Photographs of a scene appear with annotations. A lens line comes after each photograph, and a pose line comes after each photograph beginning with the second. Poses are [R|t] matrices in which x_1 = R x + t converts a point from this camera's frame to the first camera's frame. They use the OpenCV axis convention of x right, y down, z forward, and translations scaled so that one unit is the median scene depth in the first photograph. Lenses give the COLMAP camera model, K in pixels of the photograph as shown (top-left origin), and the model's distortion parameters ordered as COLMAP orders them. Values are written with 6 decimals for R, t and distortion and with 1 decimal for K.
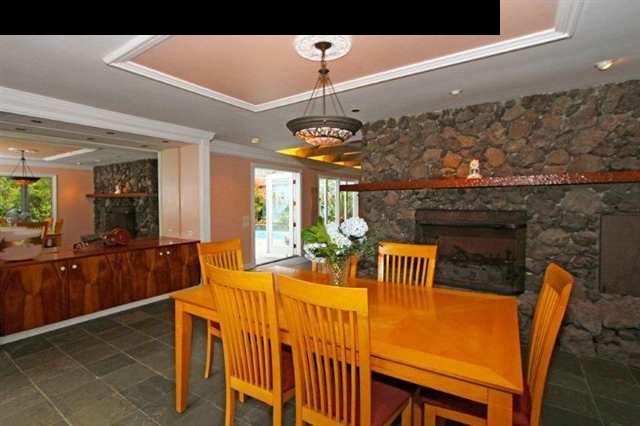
lens RADIAL K [[310.7, 0, 313.3], [0, 310.7, 209.2], [0, 0, 1]] dist [-0.001125, -0.000208]
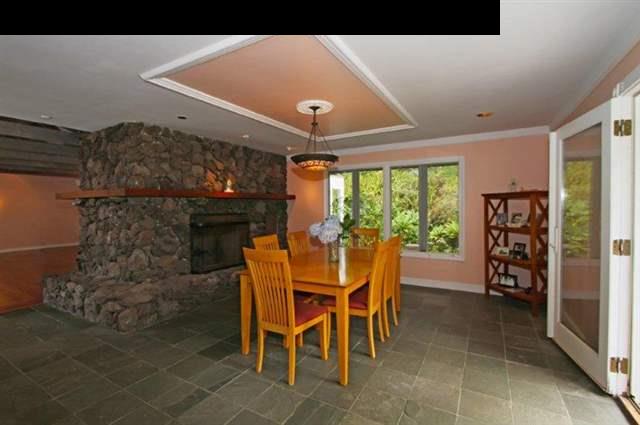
lens RADIAL K [[310.7, 0, 313.3], [0, 310.7, 208.7], [0, 0, 1]] dist [-0.001125, -0.000208]
pose [[-0.081498, -0.002571, 0.996670, -0.904622], [0.032855, 0.999446, 0.005265, -0.013580], [-0.996132, 0.033175, -0.081369, 0.662405]]
